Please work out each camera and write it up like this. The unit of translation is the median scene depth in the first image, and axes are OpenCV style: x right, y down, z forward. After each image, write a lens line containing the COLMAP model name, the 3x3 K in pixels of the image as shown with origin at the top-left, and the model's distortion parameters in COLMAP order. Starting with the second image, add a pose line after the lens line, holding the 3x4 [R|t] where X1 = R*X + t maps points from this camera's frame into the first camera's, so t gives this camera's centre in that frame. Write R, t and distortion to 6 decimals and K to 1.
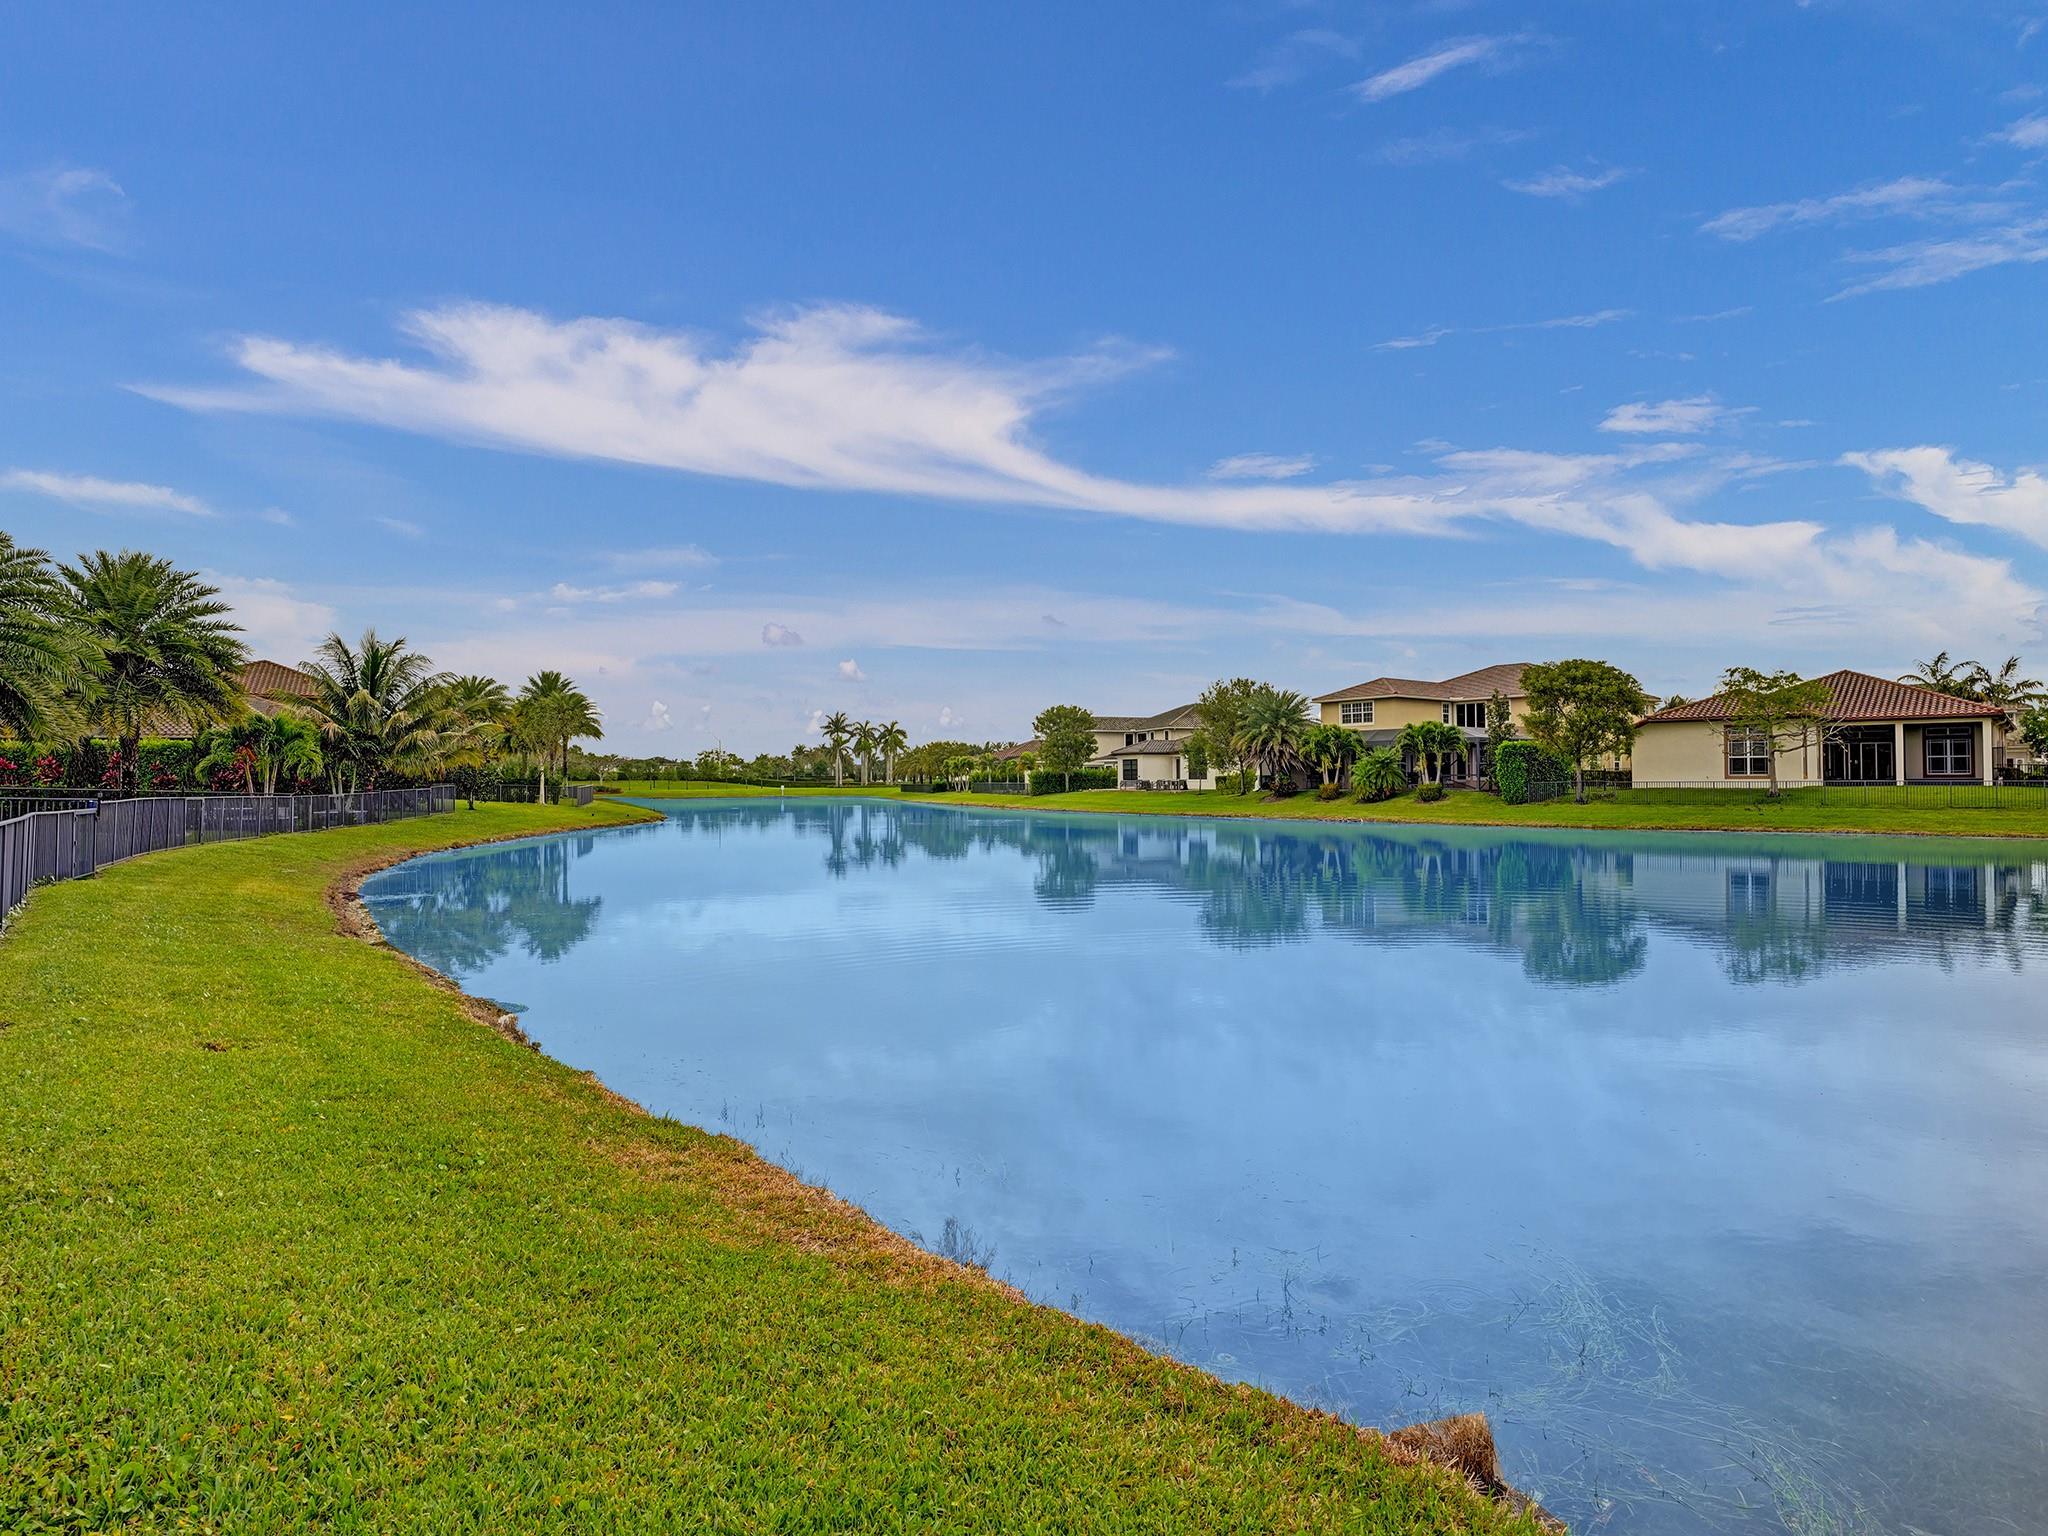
lens RADIAL K [[1129.1, 0, 1034.9], [0, 1129.1, 779.1], [0, 0, 1]] dist [-0.051288, 0.016734]
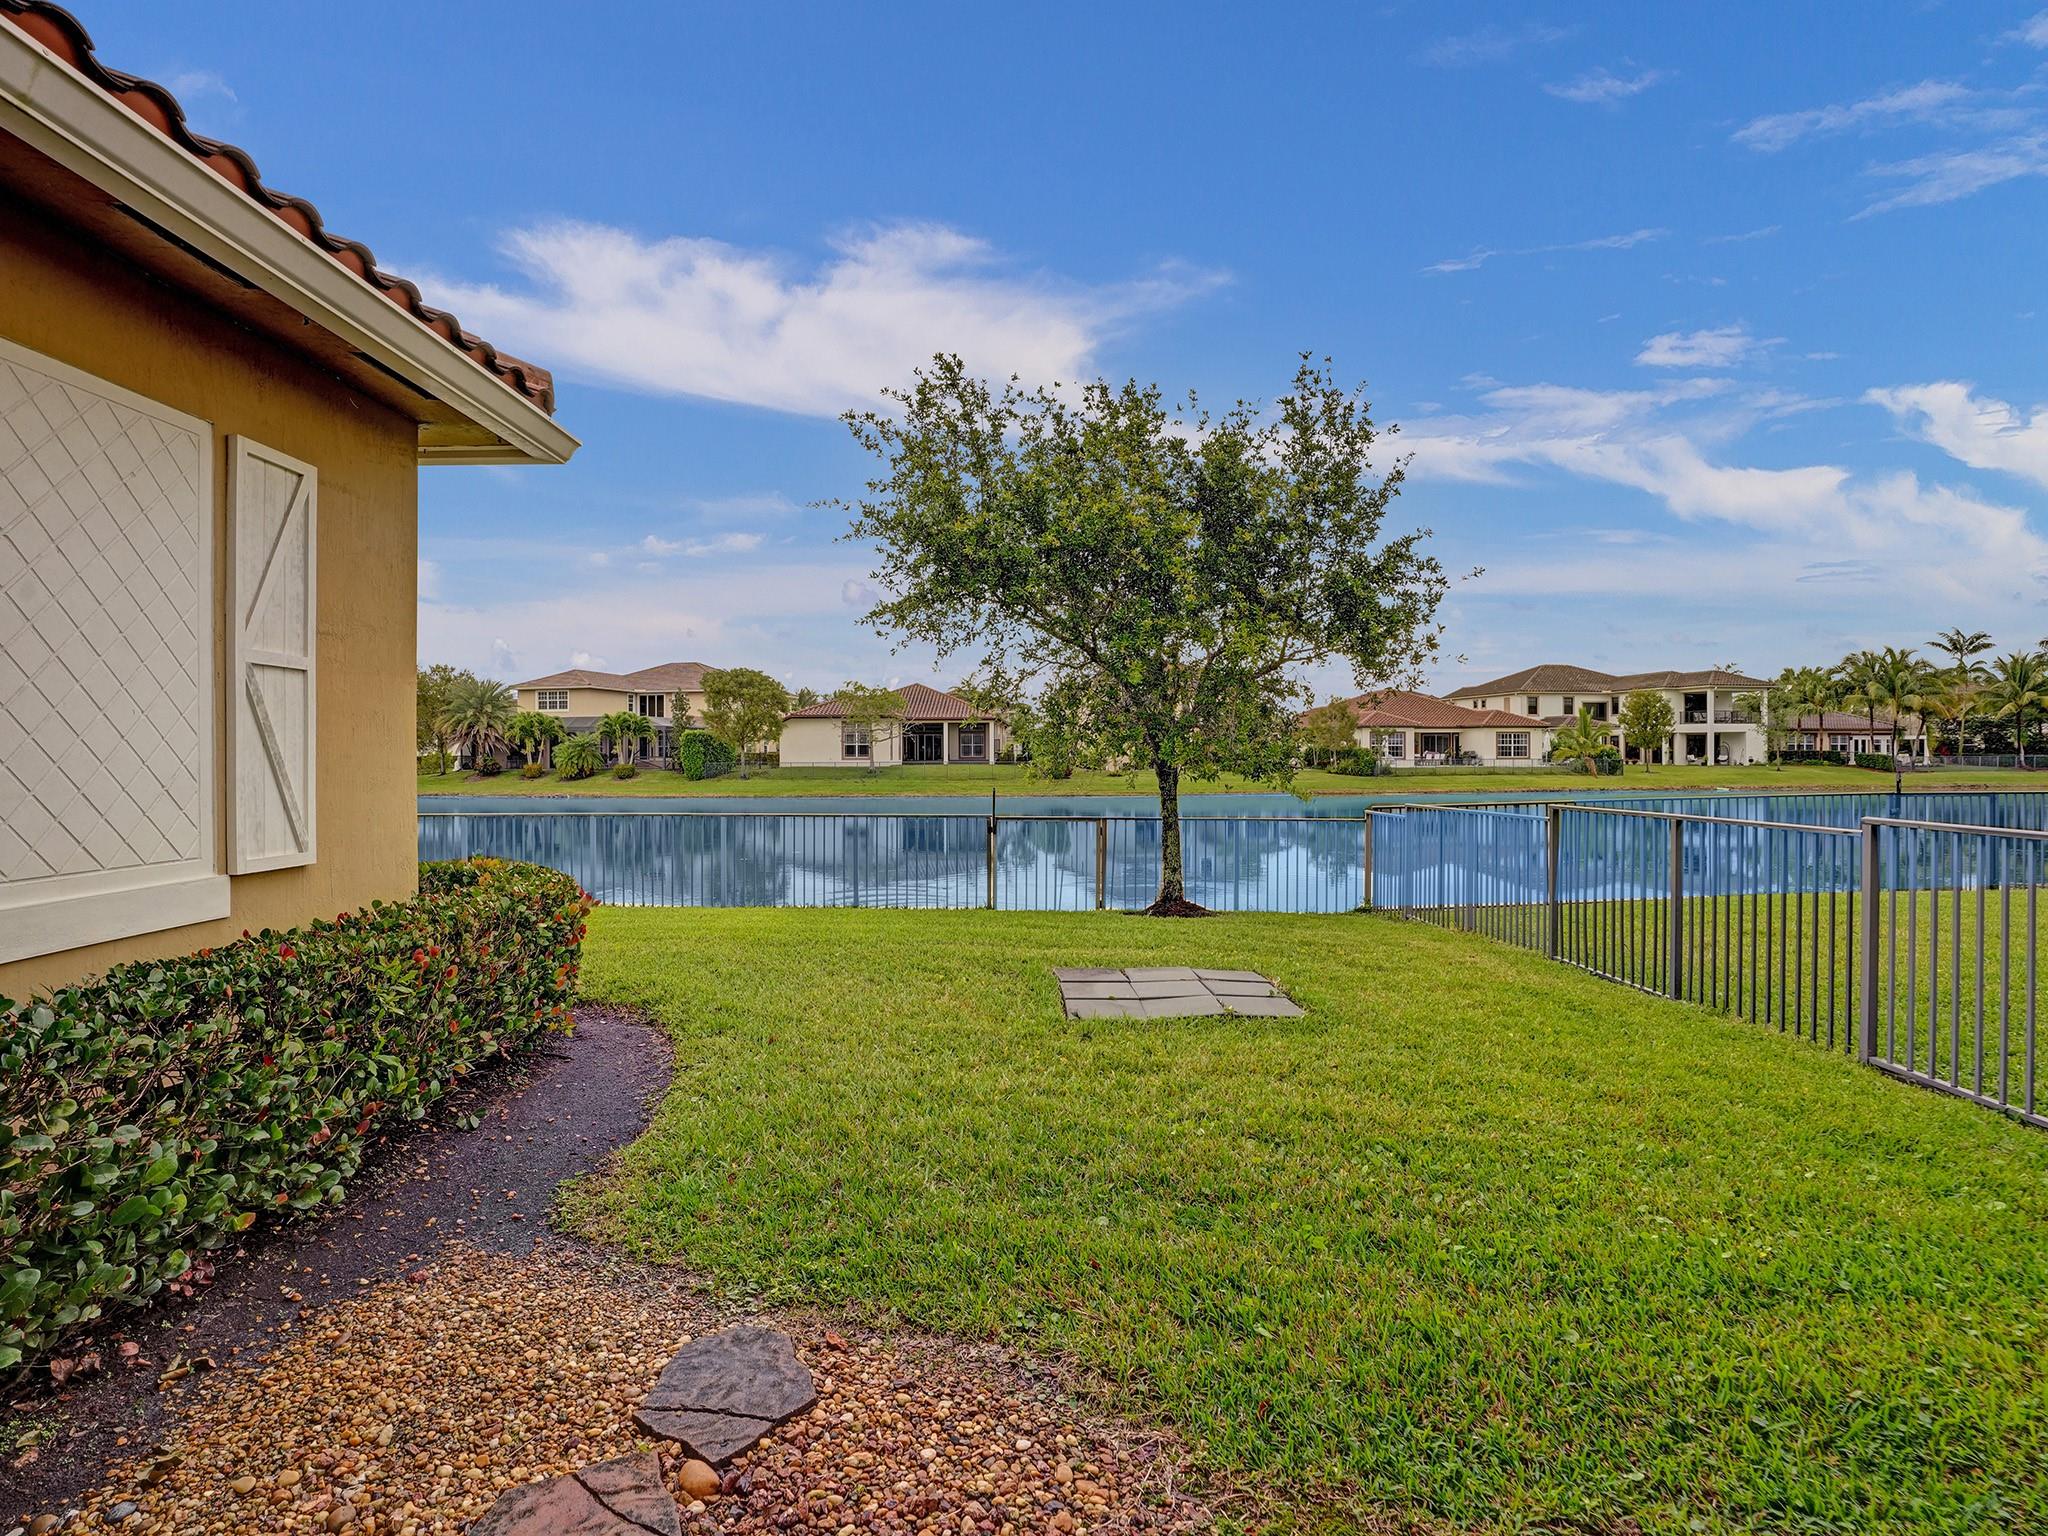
lens RADIAL K [[1098.7, 0, 1019.9], [0, 1098.7, 747.2], [0, 0, 1]] dist [-0.066282, 0.021900]
pose [[0.741687, 0.004901, 0.670728, -0.120714], [0.000767, 0.999966, -0.008155, -0.004410], [-0.670746, 0.006563, 0.741658, -0.150447]]
